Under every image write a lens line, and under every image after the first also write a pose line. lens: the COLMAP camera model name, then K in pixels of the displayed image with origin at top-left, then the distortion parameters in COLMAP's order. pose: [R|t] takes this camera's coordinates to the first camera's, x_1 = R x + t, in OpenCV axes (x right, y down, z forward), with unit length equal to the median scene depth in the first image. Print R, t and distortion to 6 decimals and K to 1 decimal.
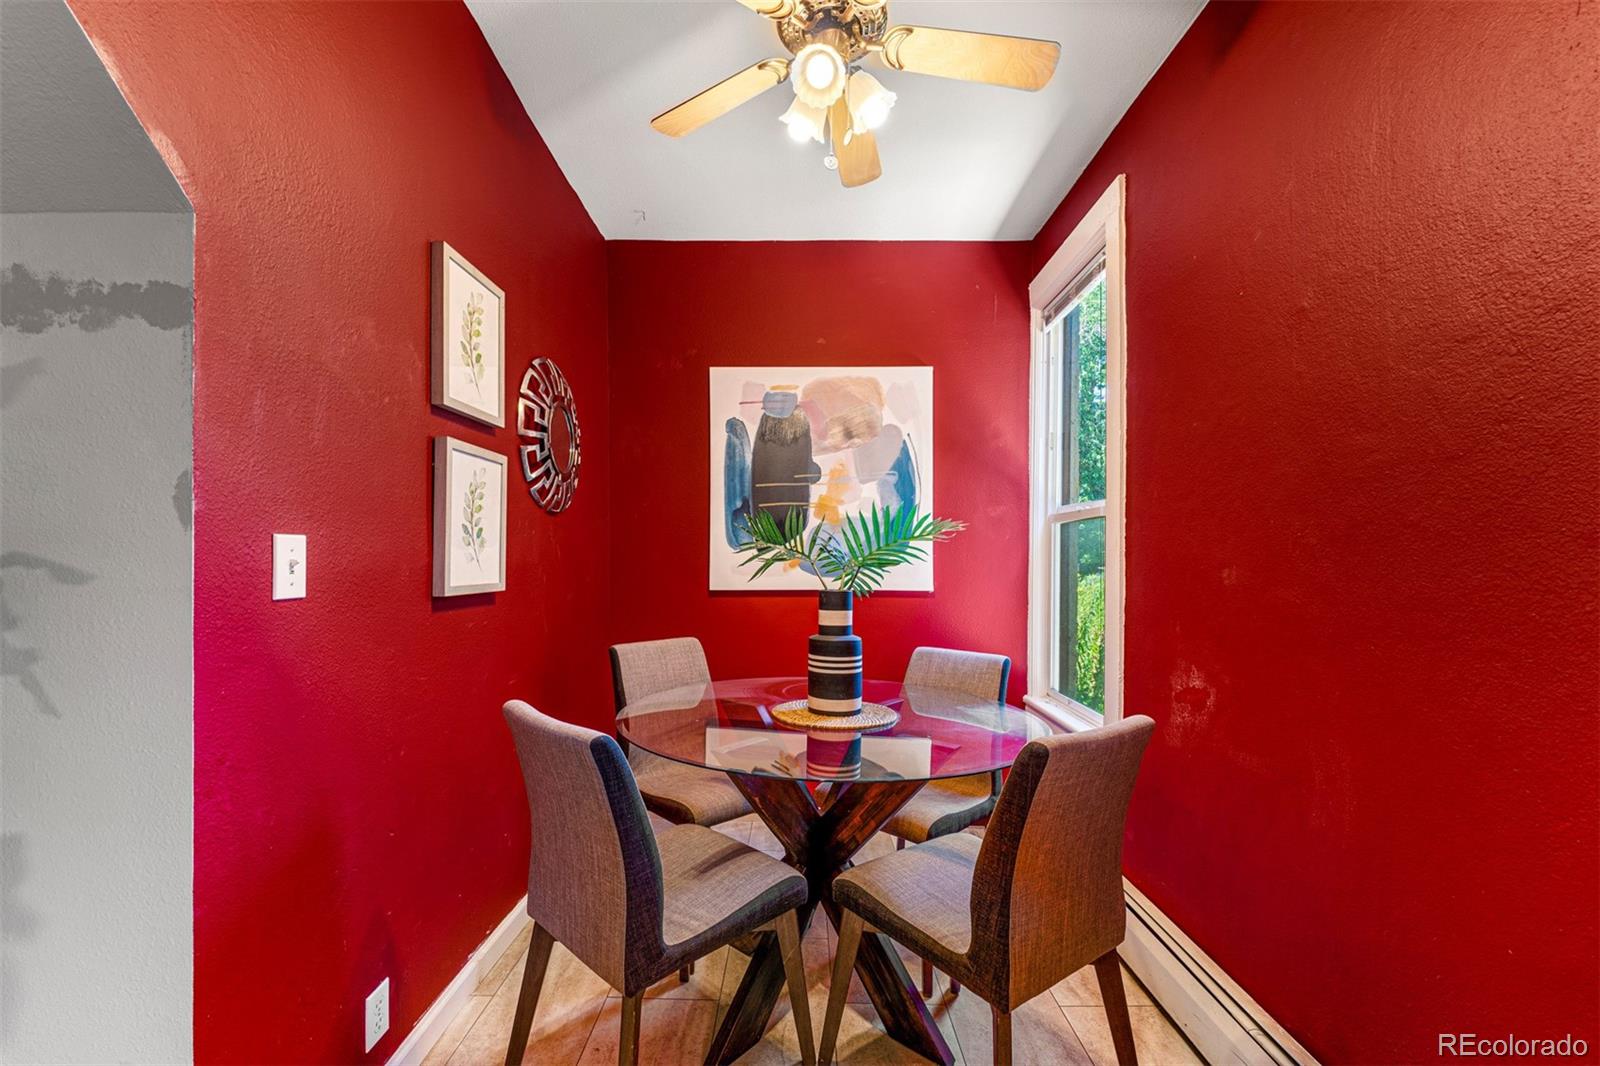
lens RADIAL K [[665.7, 0, 794.7], [0, 665.7, 549.9], [0, 0, 1]] dist [0.001989, -0.001441]
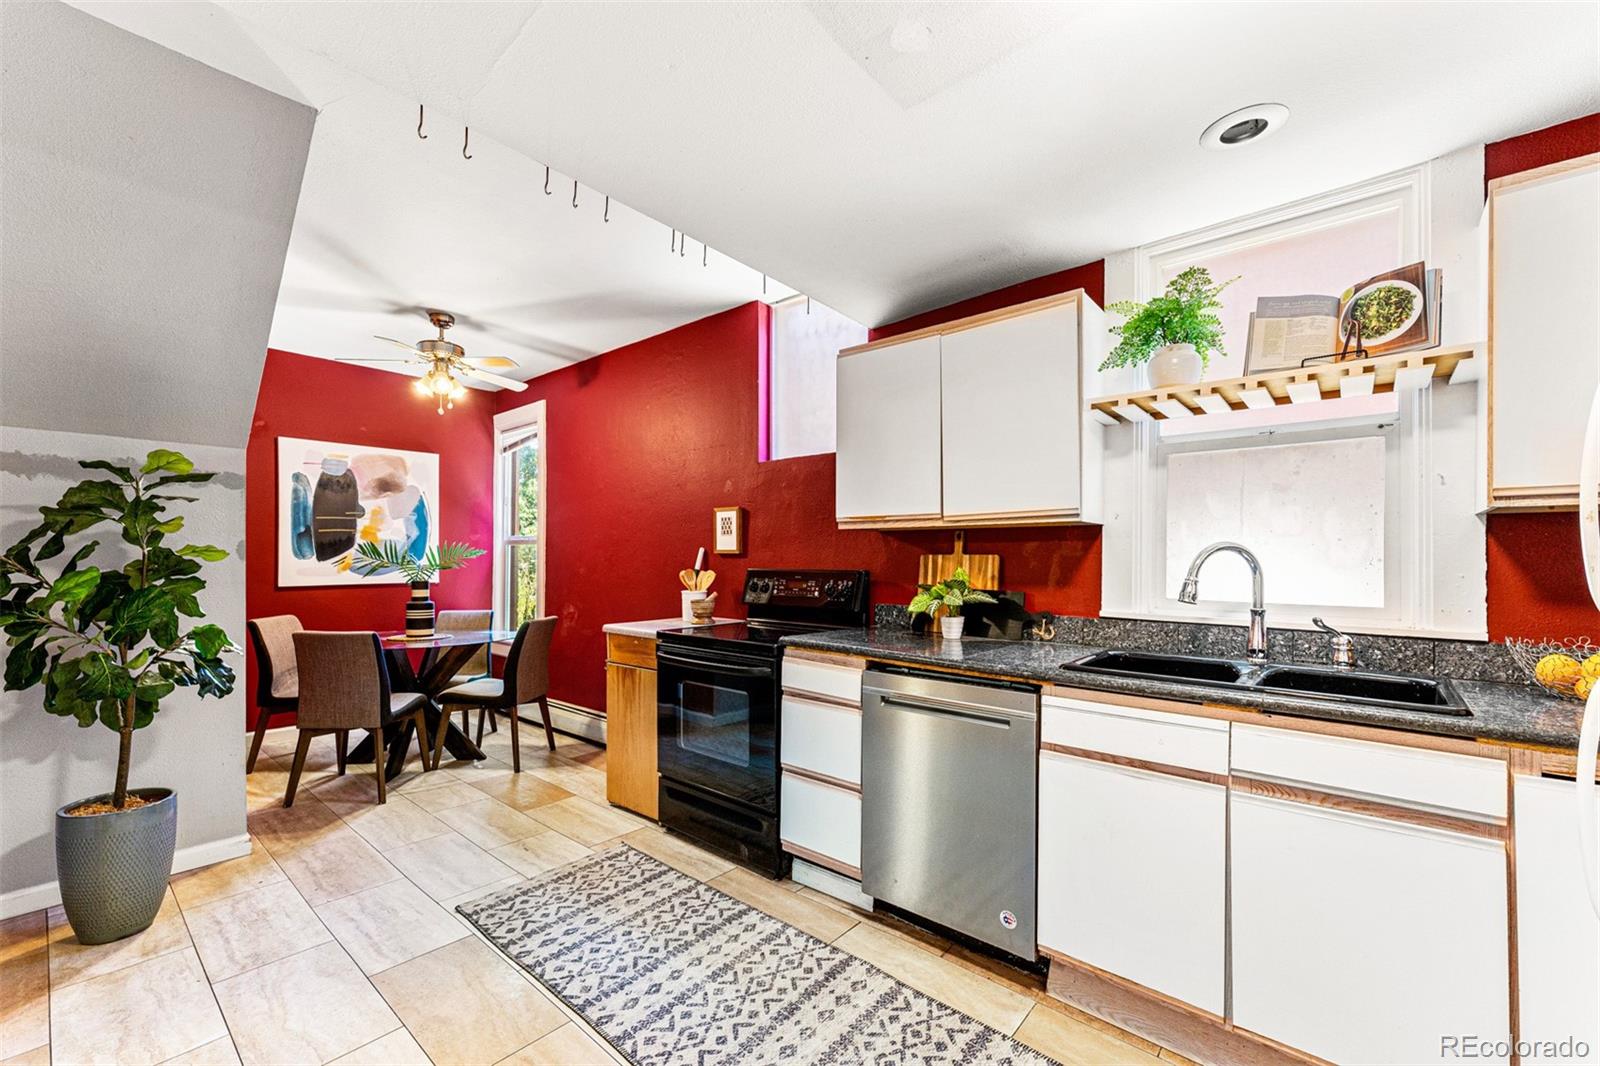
lens RADIAL K [[665.7, 0, 789.7], [0, 665.7, 550.2], [0, 0, 1]] dist [0.001989, -0.001441]
pose [[0.662084, 0.004729, 0.749415, -0.494838], [-0.008056, 0.999967, 0.000807, -0.031555], [-0.749386, -0.006572, 0.662100, -0.858362]]
